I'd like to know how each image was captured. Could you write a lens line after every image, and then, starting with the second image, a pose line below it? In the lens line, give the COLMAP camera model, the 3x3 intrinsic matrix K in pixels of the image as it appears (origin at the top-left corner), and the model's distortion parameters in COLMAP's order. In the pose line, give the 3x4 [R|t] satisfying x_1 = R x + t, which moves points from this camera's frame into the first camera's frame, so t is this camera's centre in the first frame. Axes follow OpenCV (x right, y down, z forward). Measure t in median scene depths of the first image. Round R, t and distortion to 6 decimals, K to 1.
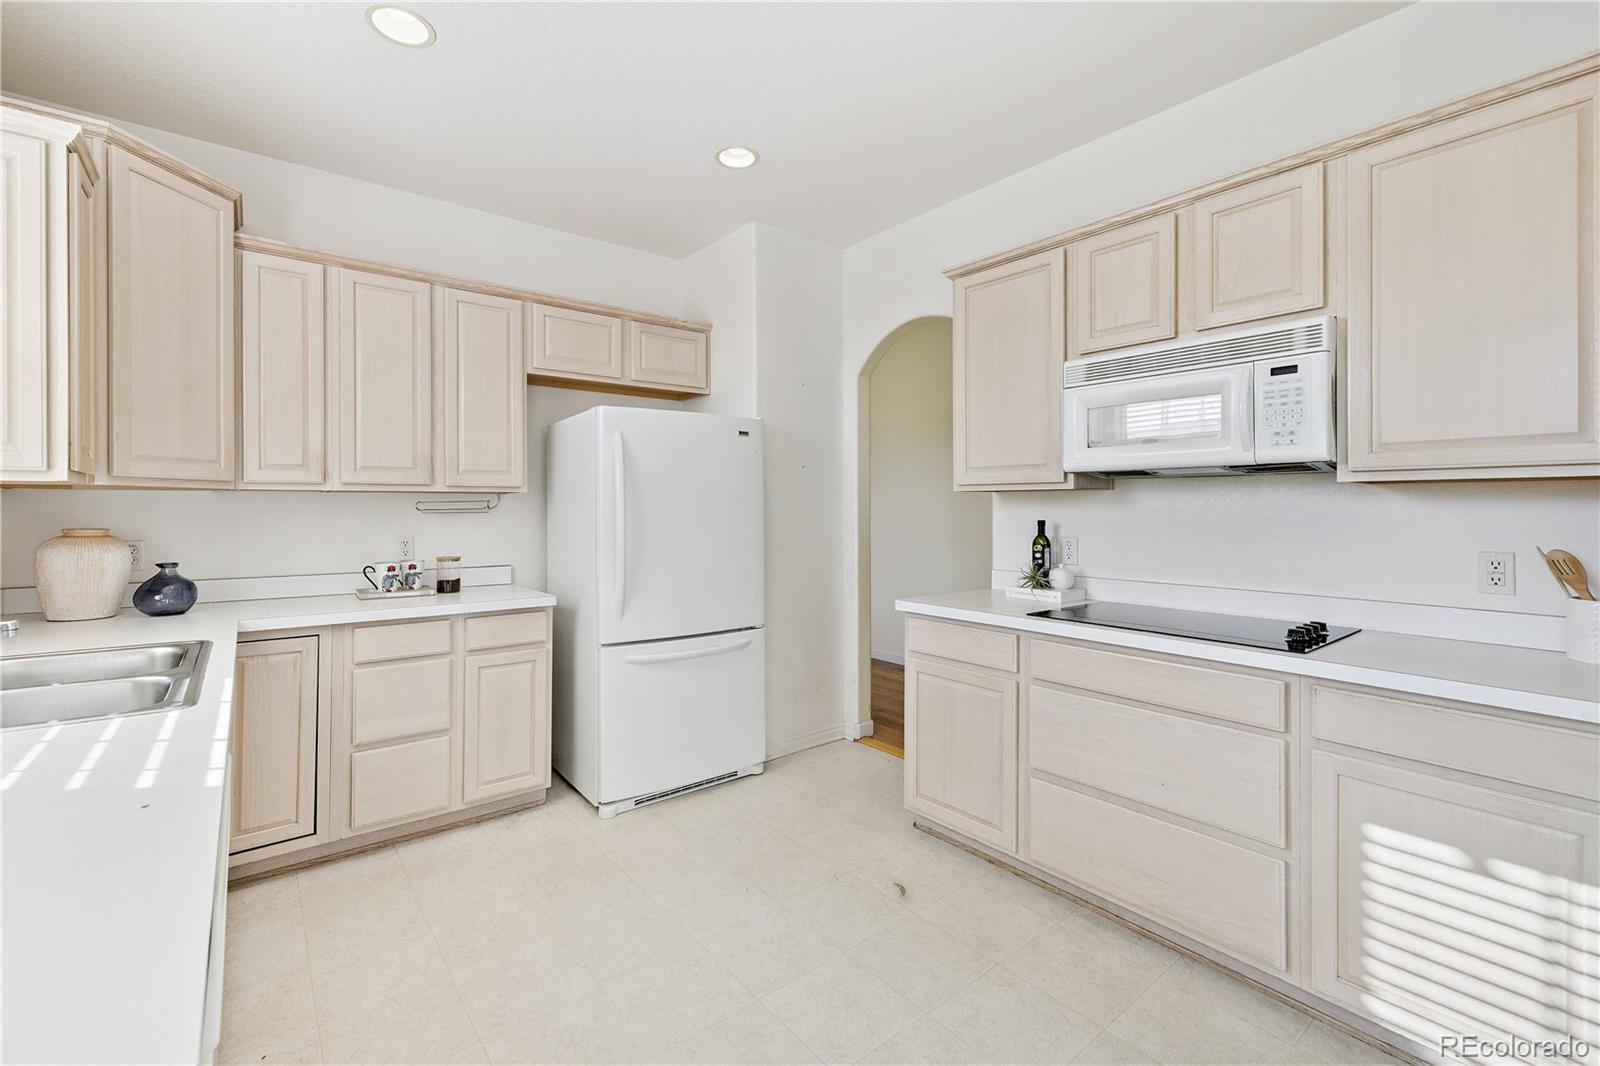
lens RADIAL K [[679.4, 0, 791.9], [0, 679.4, 504.4], [0, 0, 1]] dist [0.000511, 0.000433]
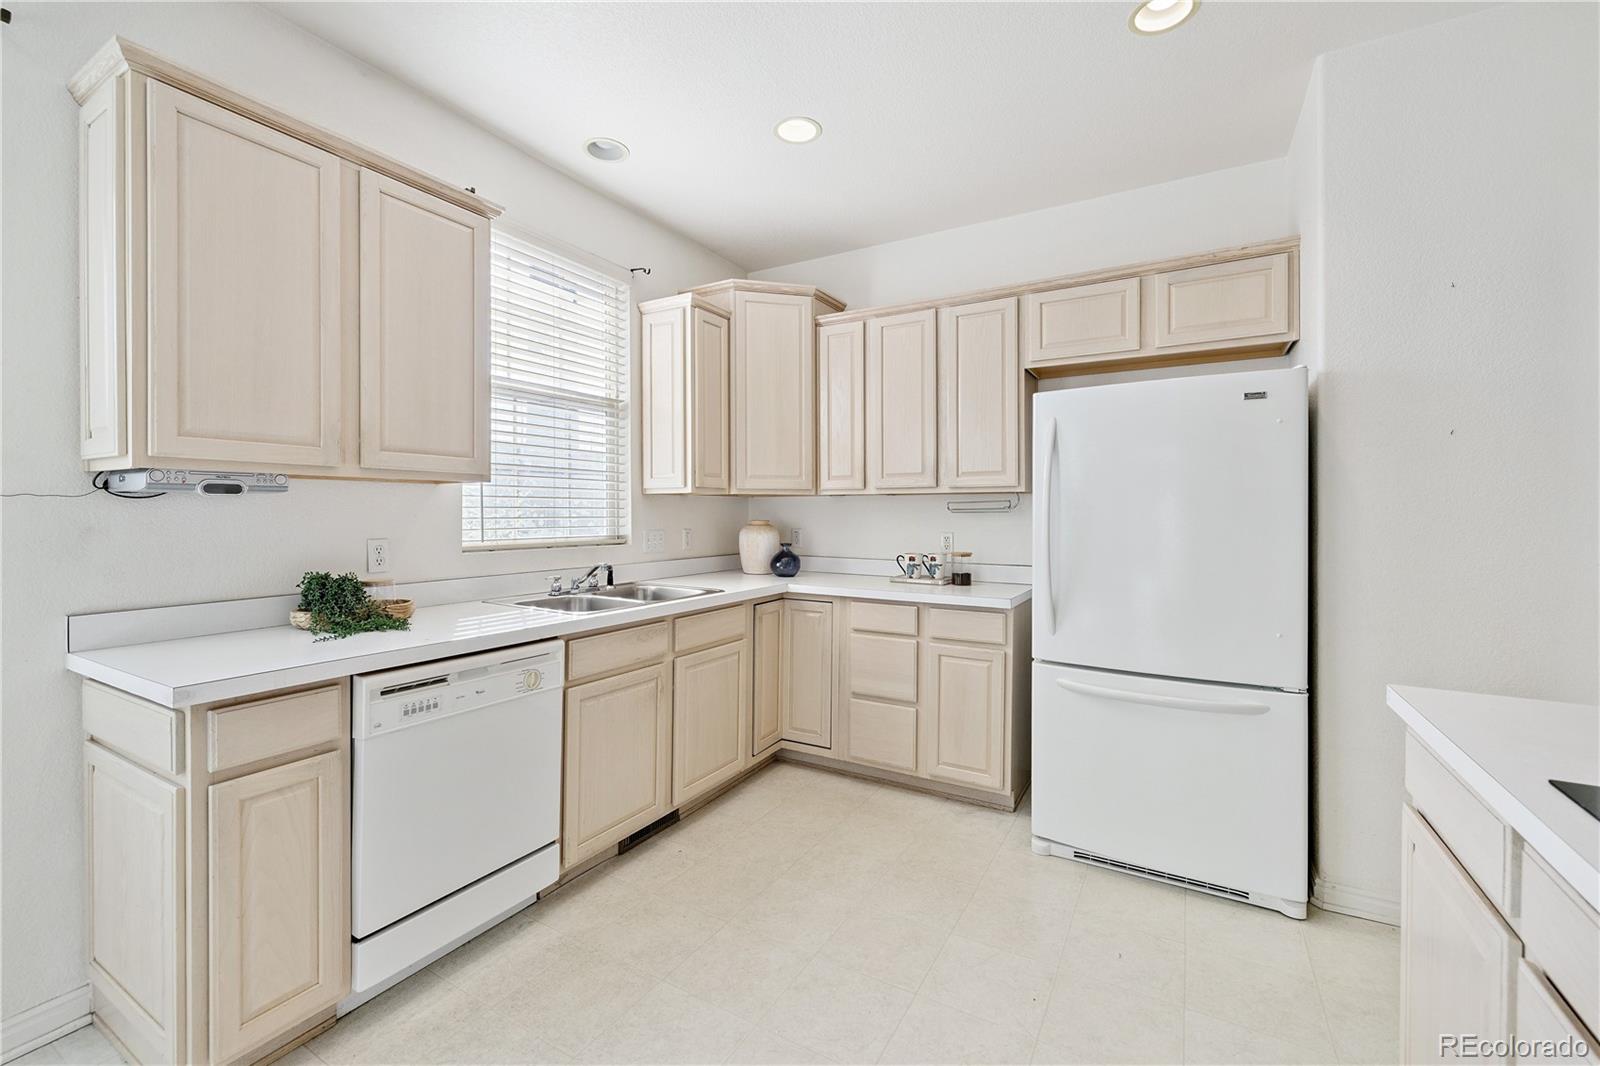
lens RADIAL K [[679.4, 0, 783.2], [0, 679.4, 514.5], [0, 0, 1]] dist [0.000511, 0.000433]
pose [[0.358206, 0.007561, -0.933612, 0.471512], [0.004226, 0.999944, 0.009720, 0.005171], [0.933633, -0.007427, 0.358154, 0.392669]]
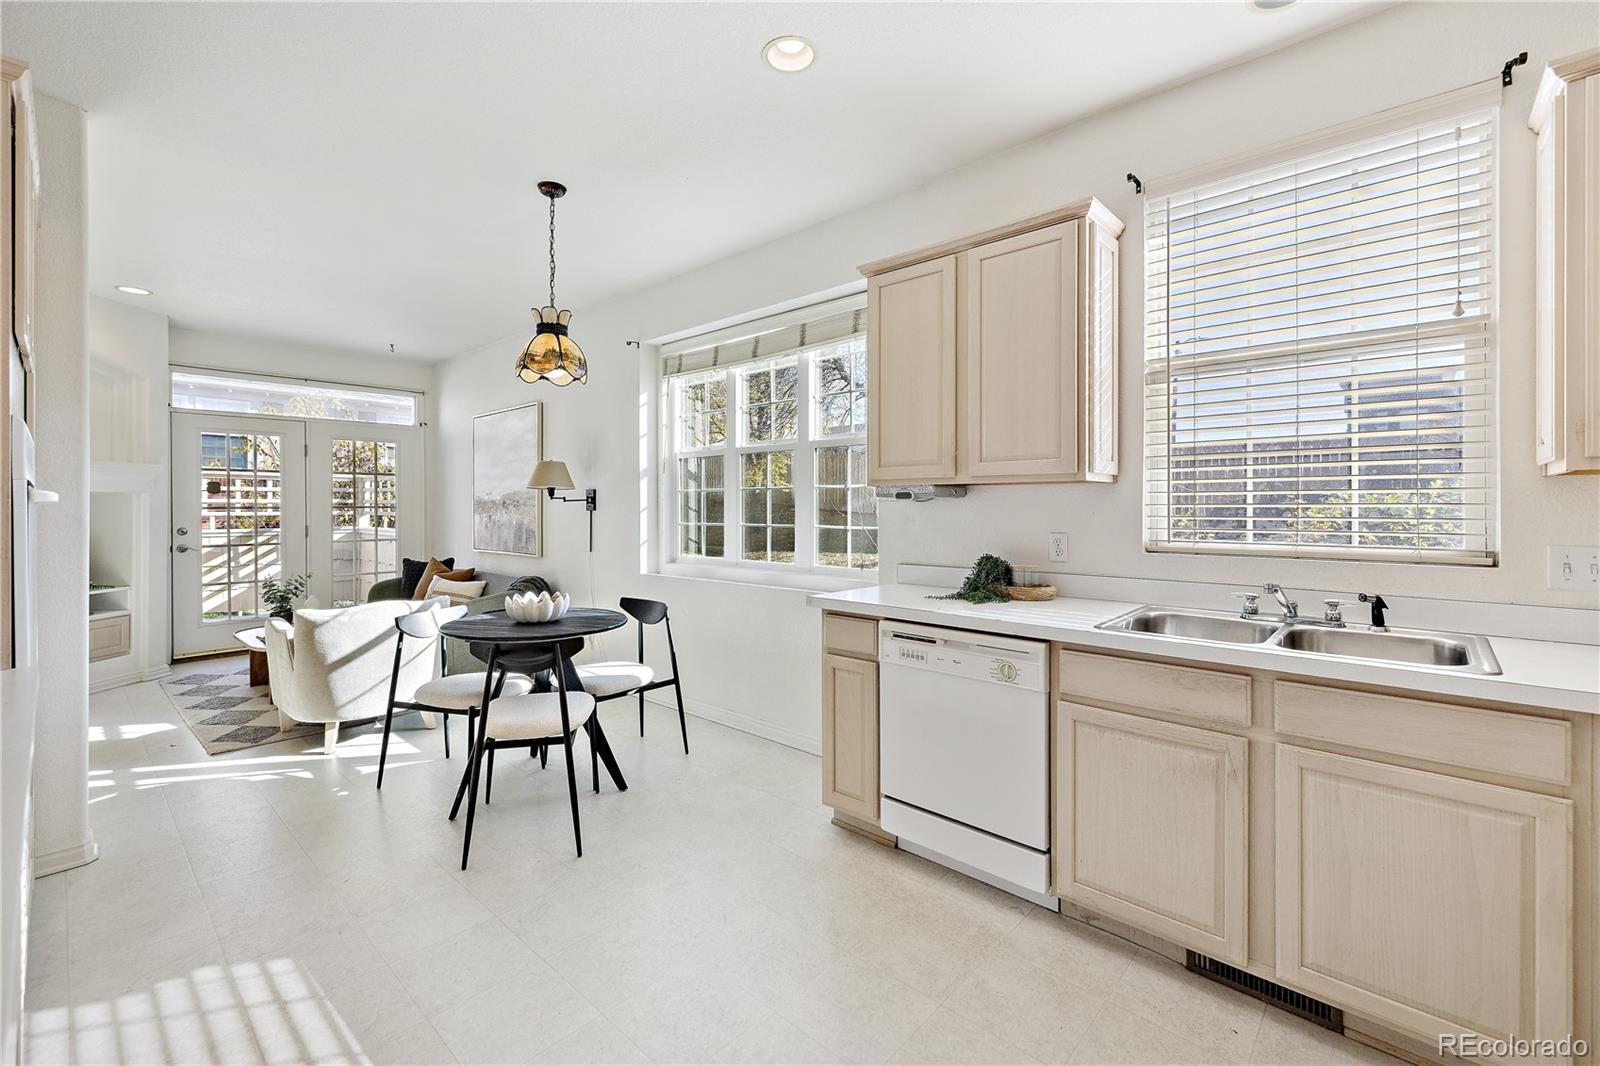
lens RADIAL K [[679.4, 0, 799.2], [0, 679.4, 510.6], [0, 0, 1]] dist [0.000511, 0.000433]
pose [[-0.986895, 0.003710, -0.161322, 0.023807], [0.004074, 0.999990, -0.001927, 0.009922], [0.161314, -0.002559, -0.986900, 1.146910]]
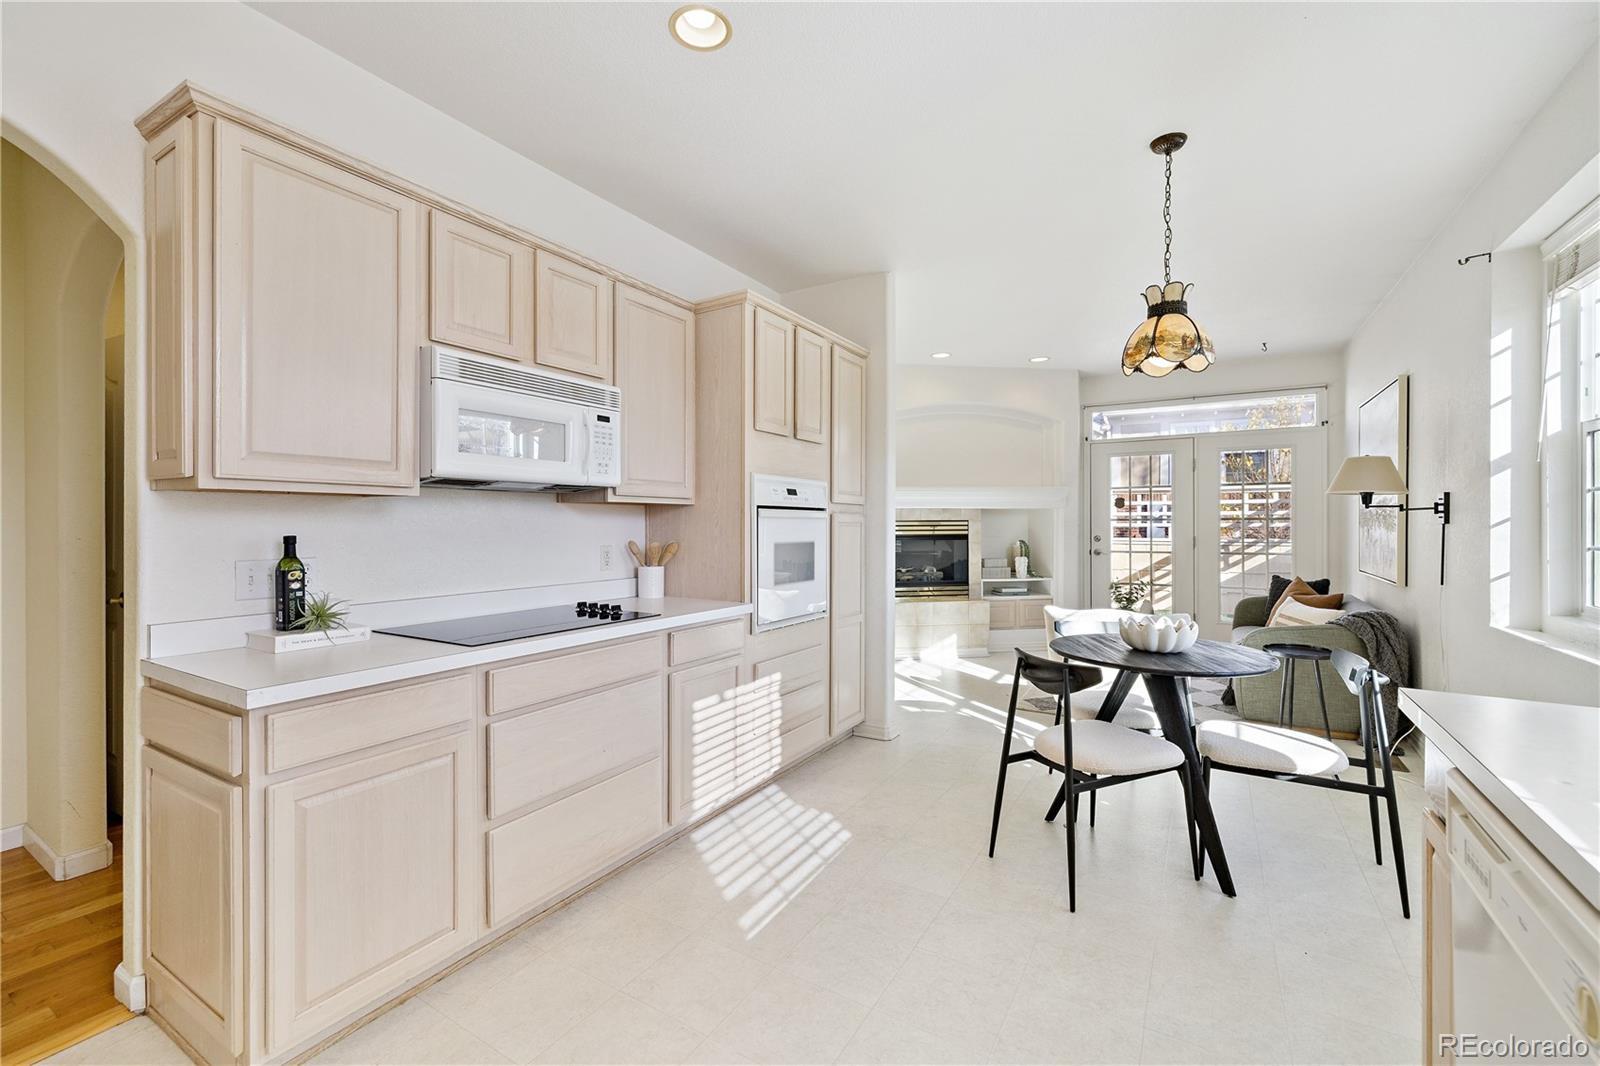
lens RADIAL K [[679.4, 0, 781.9], [0, 679.4, 526.5], [0, 0, 1]] dist [0.000511, 0.000433]
pose [[-0.330334, -0.006298, 0.943843, -0.489811], [-0.004401, 0.999977, 0.005133, 0.008268], [-0.943854, -0.002458, -0.330354, 0.790313]]
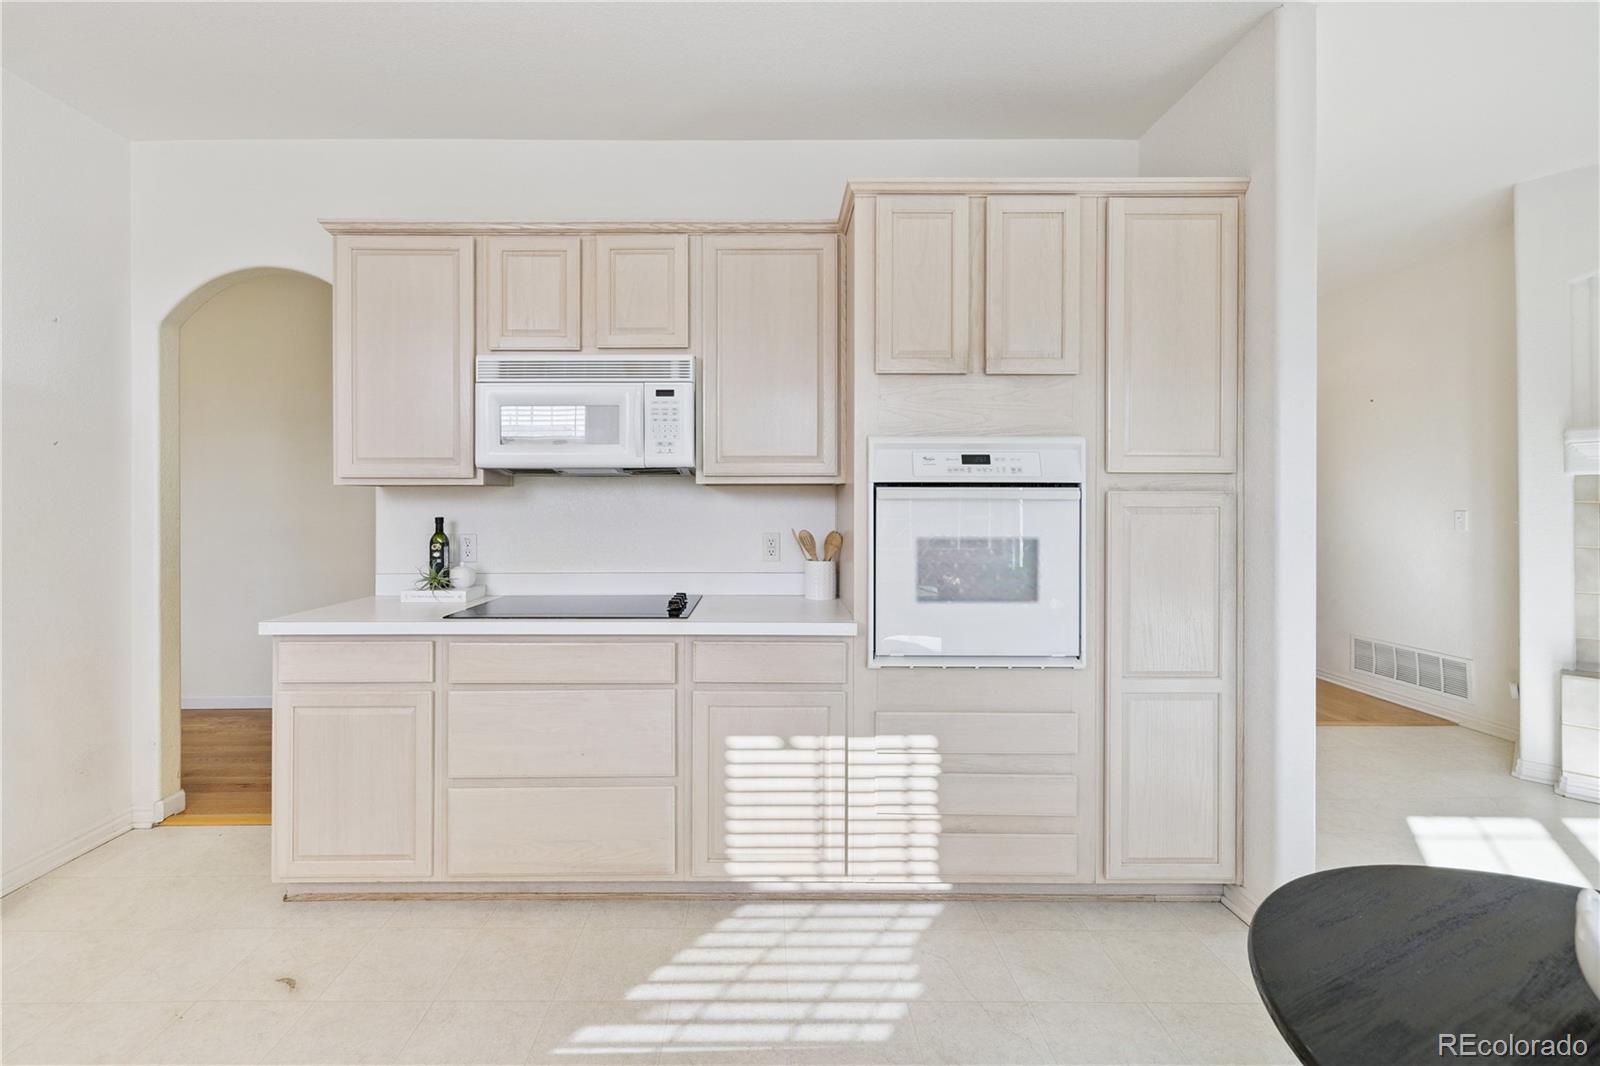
lens RADIAL K [[679.4, 0, 754.5], [0, 679.4, 505.5], [0, 0, 1]] dist [0.000511, 0.000433]
pose [[0.627451, -0.002583, 0.778652, -0.100367], [-0.001287, 0.999990, 0.004354, 0.002023], [-0.778655, -0.003734, 0.627441, 0.065627]]
